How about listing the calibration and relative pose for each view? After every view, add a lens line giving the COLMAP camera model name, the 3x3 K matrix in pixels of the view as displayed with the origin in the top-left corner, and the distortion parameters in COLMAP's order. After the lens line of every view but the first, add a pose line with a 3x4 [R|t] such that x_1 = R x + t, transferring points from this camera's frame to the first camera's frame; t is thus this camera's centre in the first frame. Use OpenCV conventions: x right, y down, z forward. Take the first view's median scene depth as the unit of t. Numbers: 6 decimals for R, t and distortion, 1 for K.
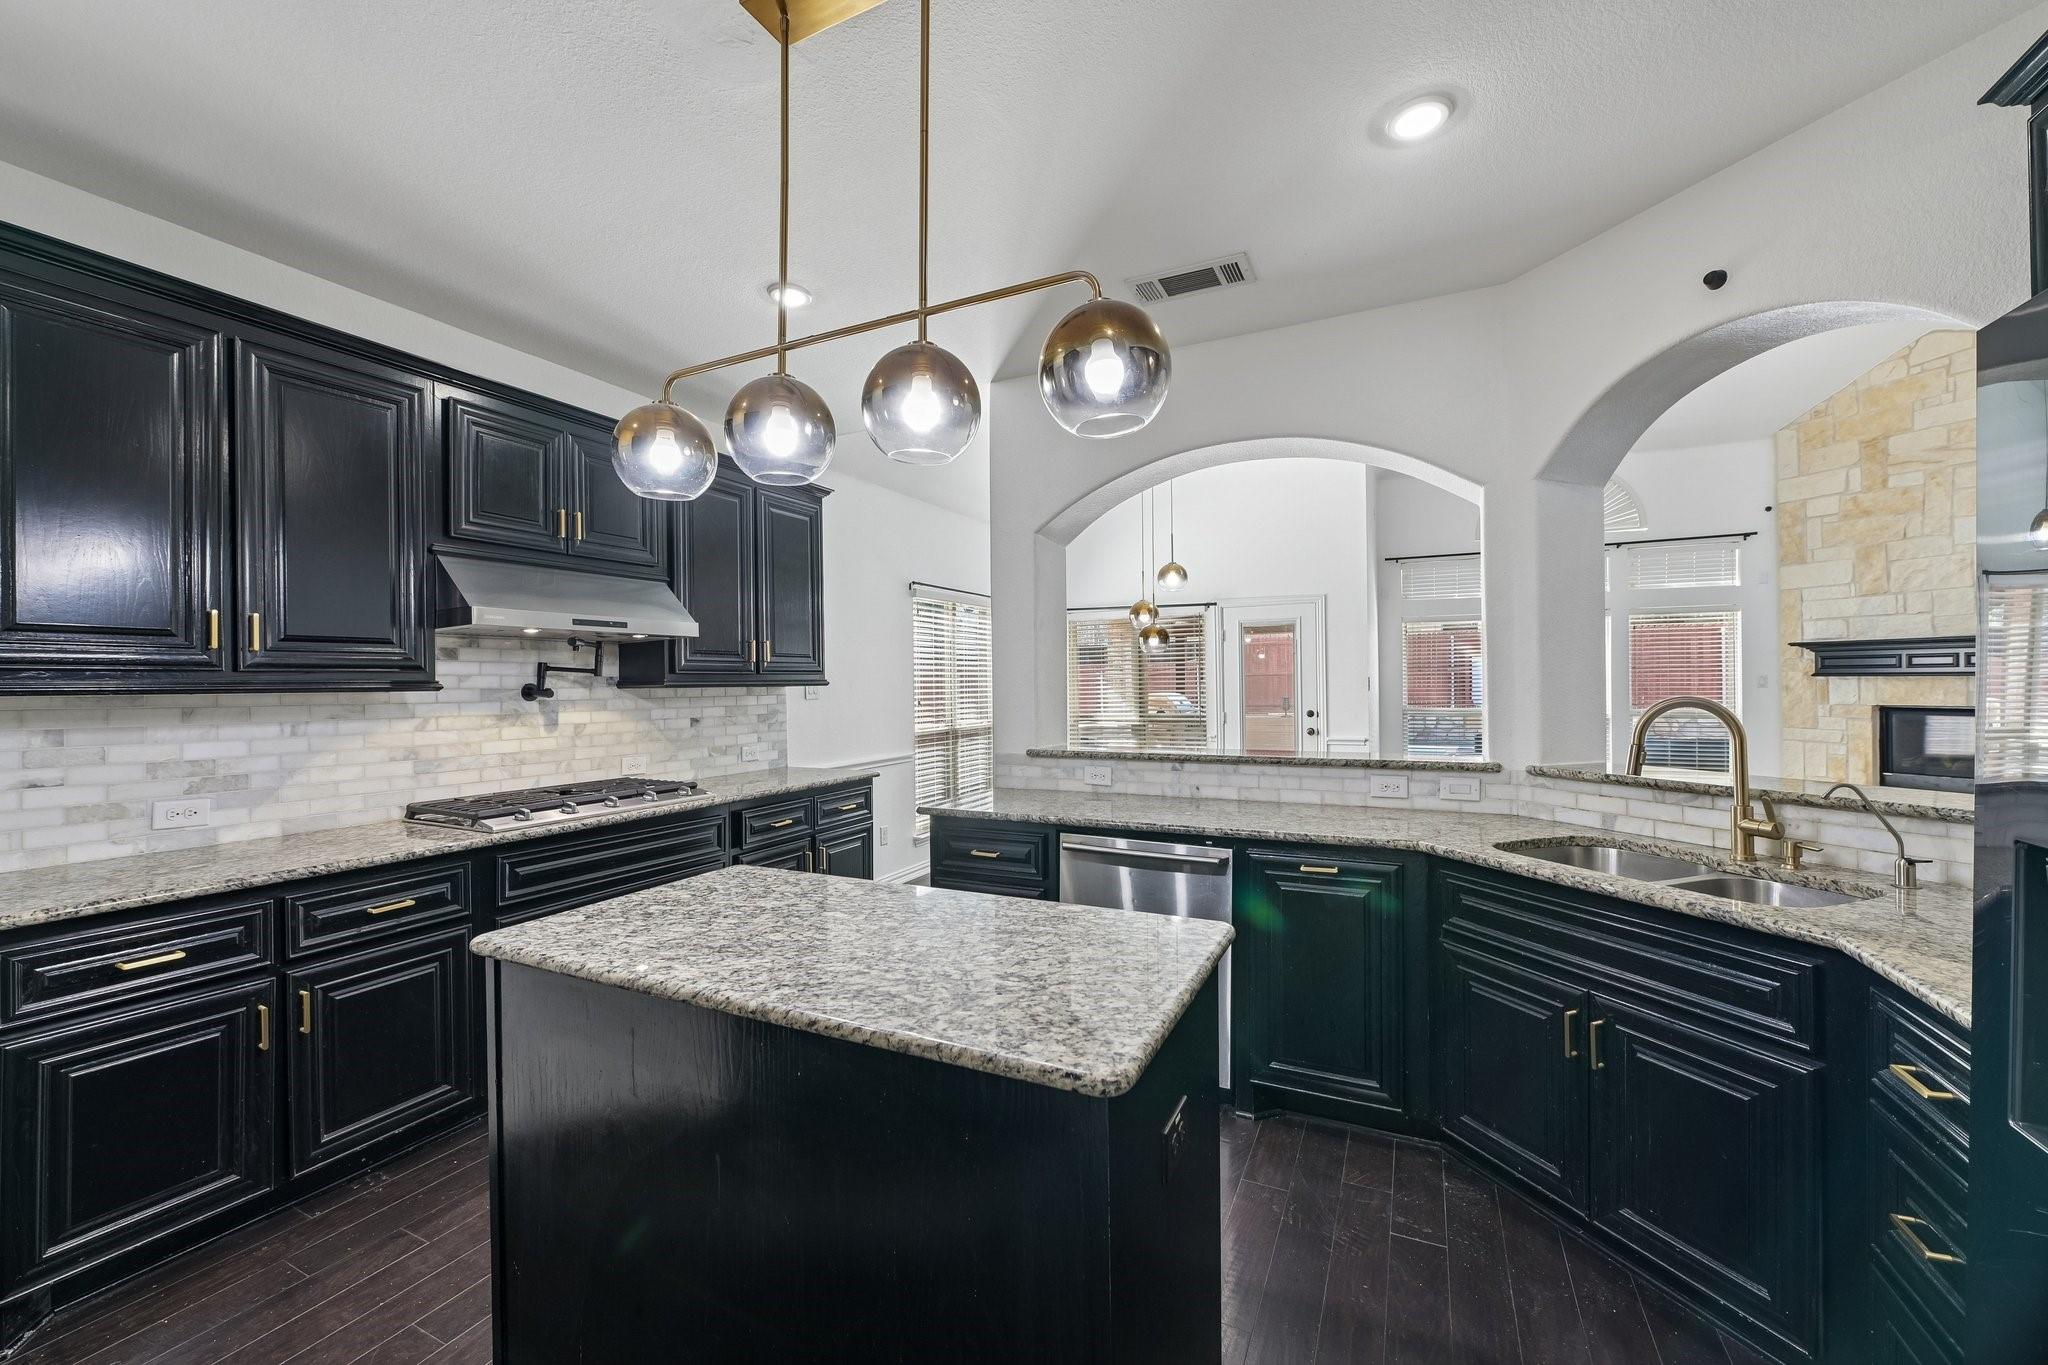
lens RADIAL K [[810.0, 0, 1024.0], [0, 810.0, 682.5], [0, 0, 1]] dist [-0.013323, -0.000336]
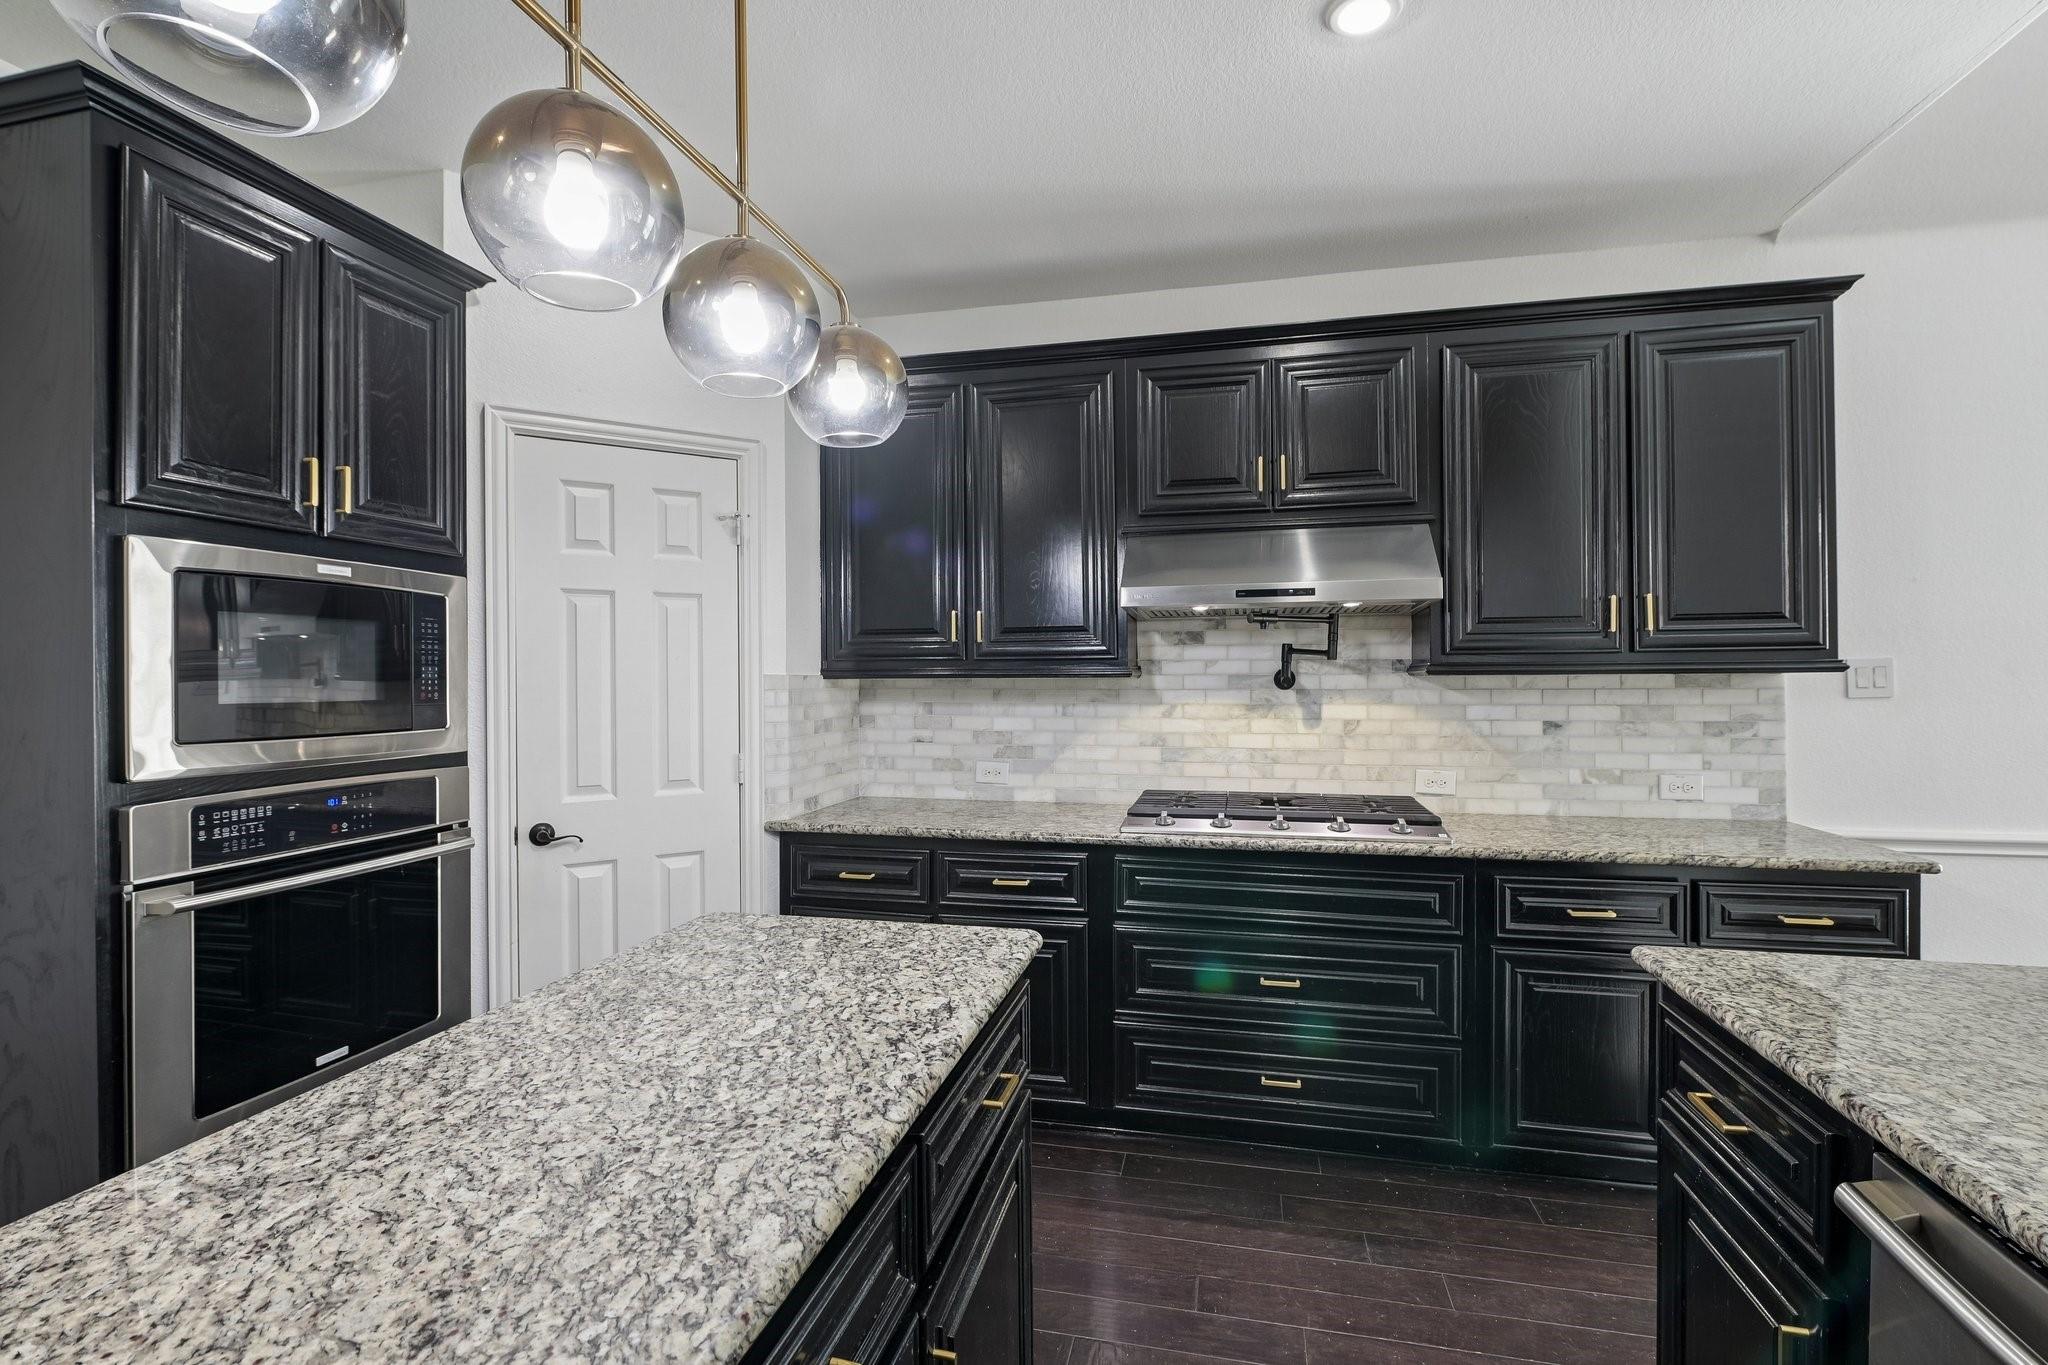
lens RADIAL K [[918.8, 0, 1023.2], [0, 918.8, 674.1], [0, 0, 1]] dist [-0.005415, -0.000639]
pose [[0.220063, 0.007056, -0.975460, 0.311956], [0.004802, 0.999954, 0.008316, -0.002966], [0.975474, -0.006514, 0.220019, 0.603554]]
